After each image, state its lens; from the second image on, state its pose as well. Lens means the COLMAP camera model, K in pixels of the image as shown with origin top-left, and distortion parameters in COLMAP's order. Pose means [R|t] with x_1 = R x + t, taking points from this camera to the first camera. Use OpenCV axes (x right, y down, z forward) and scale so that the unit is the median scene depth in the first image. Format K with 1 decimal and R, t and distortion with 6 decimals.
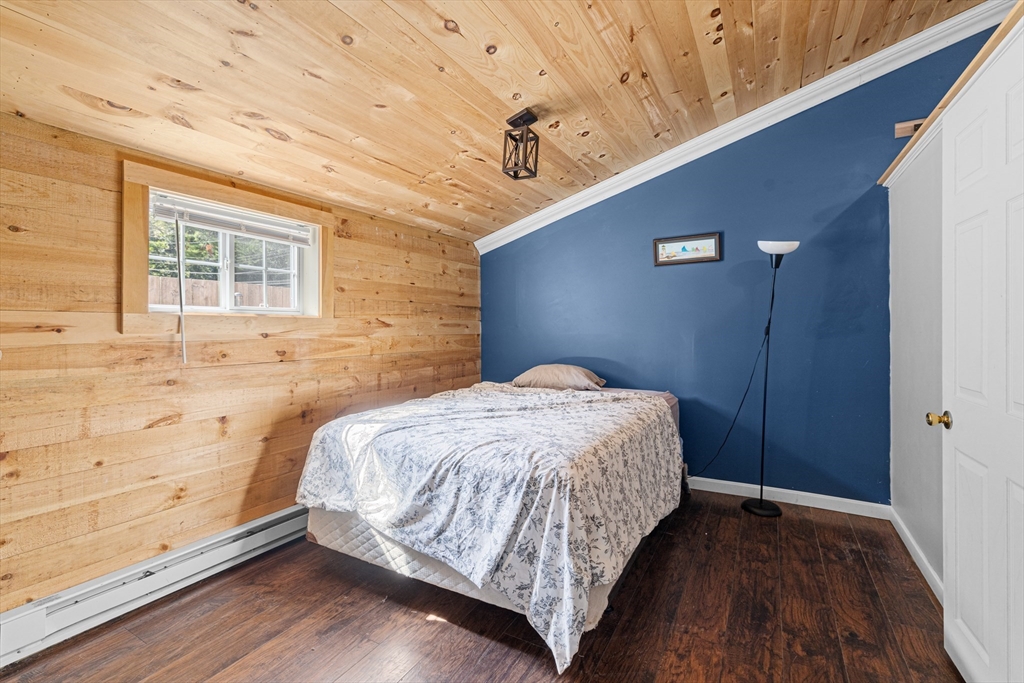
lens RADIAL K [[452.8, 0, 510.4], [0, 452.8, 324.6], [0, 0, 1]] dist [0.003478, -0.000065]
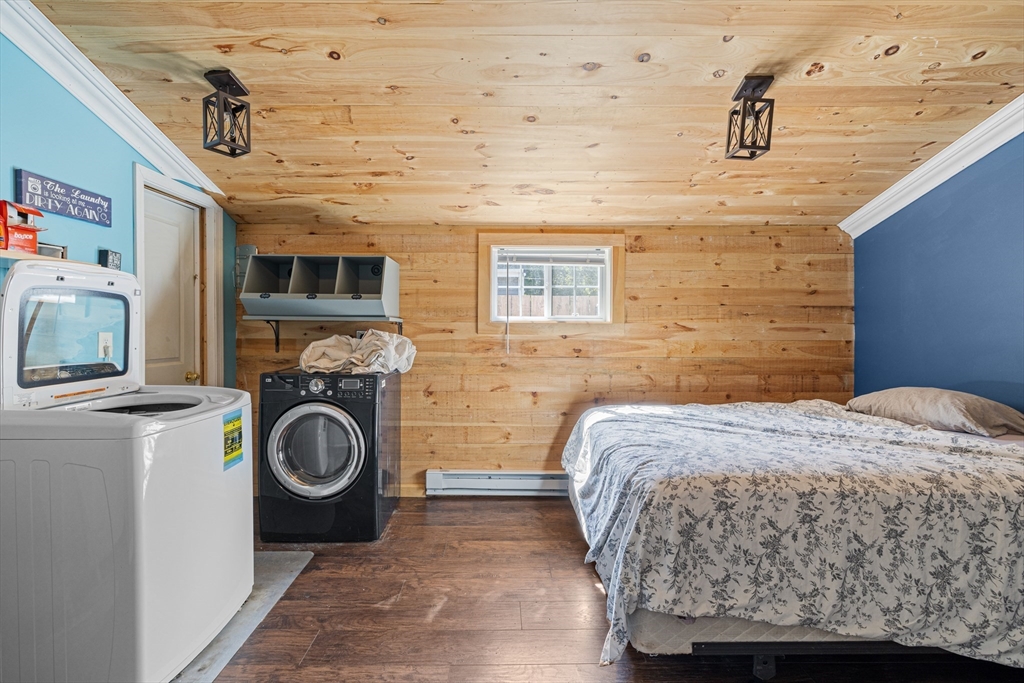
lens RADIAL K [[452.8, 0, 514.2], [0, 452.8, 331.7], [0, 0, 1]] dist [0.003478, -0.000065]
pose [[0.510601, 0.007391, -0.859786, 0.506756], [0.000702, 0.999959, 0.009013, -0.003466], [0.859817, -0.005205, 0.510575, 0.171319]]
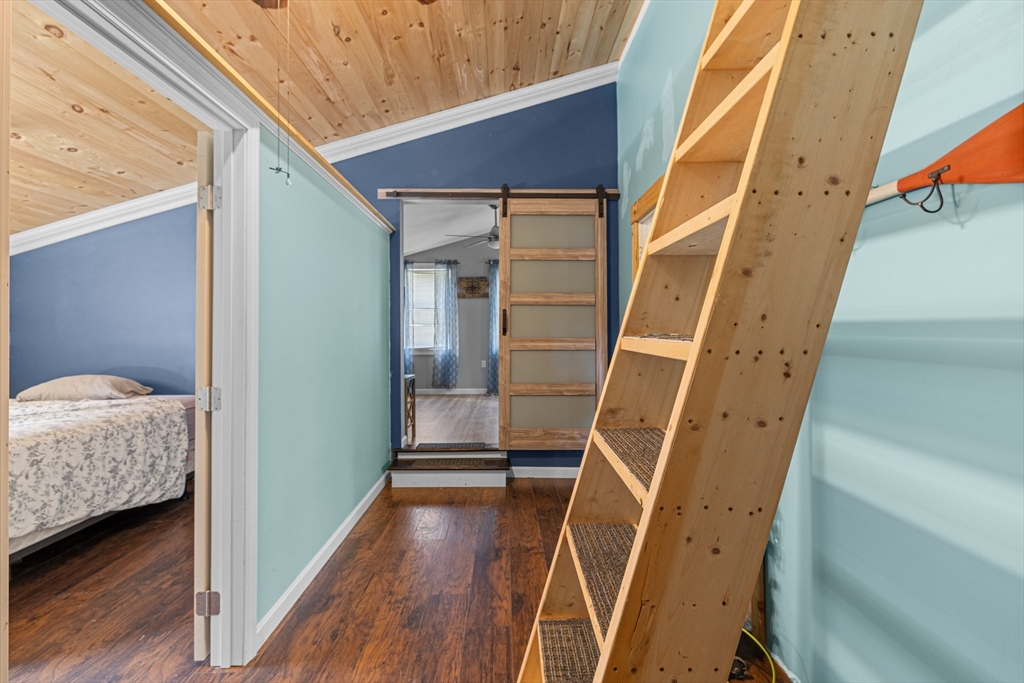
lens RADIAL K [[452.8, 0, 498.6], [0, 452.8, 325.3], [0, 0, 1]] dist [0.003478, -0.000065]
pose [[0.867796, 0.003339, 0.496909, 0.536109], [0.003824, 0.999903, -0.013397, -0.004705], [-0.496905, 0.013525, 0.867699, -0.405493]]
